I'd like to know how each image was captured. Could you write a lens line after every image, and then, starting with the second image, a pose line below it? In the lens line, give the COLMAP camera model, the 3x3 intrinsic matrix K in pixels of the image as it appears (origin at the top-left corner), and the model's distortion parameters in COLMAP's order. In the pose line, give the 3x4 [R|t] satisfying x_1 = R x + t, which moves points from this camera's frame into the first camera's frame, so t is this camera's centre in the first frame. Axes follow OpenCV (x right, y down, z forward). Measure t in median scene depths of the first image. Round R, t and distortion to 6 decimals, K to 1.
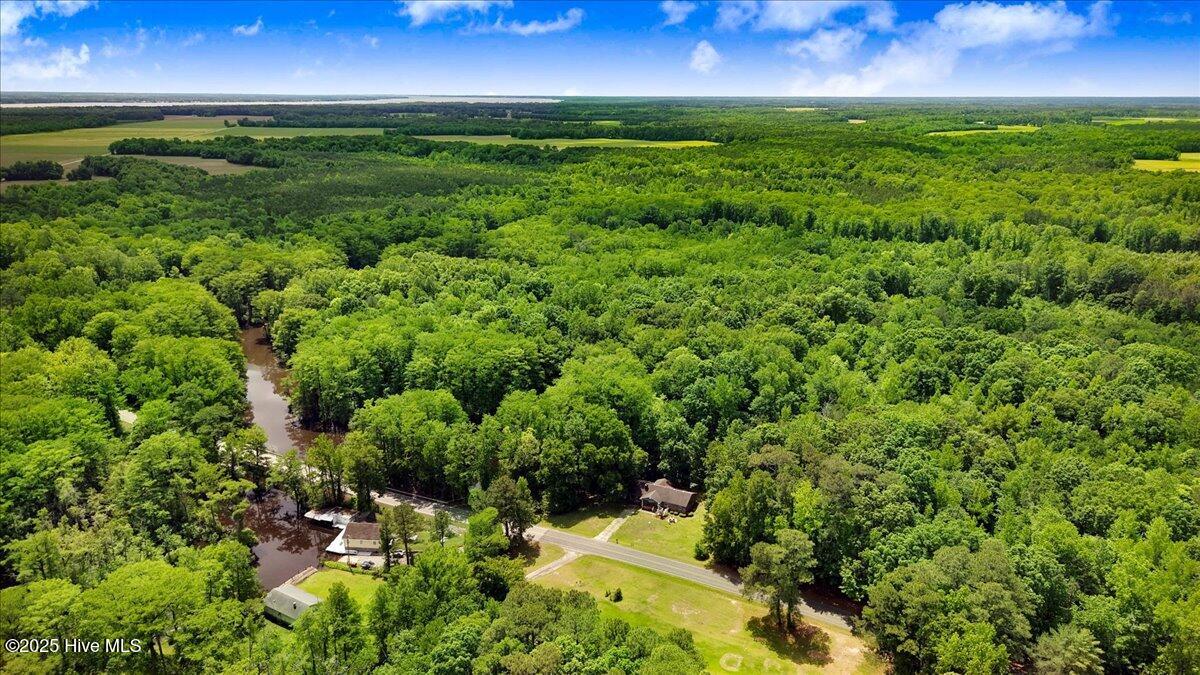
lens RADIAL K [[746.0, 0, 599.7], [0, 746.0, 337.1], [0, 0, 1]] dist [0.004562, 0.000679]
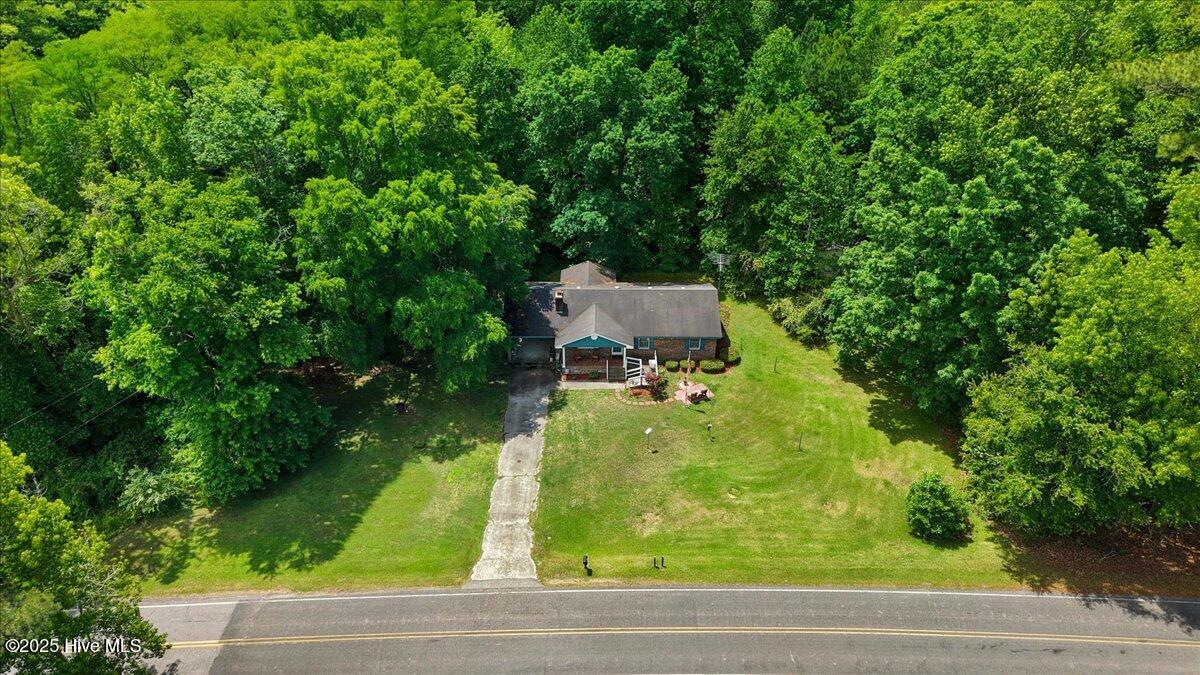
lens RADIAL K [[746.0, 0, 601.4], [0, 746.0, 336.7], [0, 0, 1]] dist [0.004562, 0.000679]
pose [[0.885245, -0.242992, 0.396605, -0.042080], [0.115896, 0.941027, 0.317863, 0.126168], [-0.450454, -0.235422, 0.861201, 0.757335]]
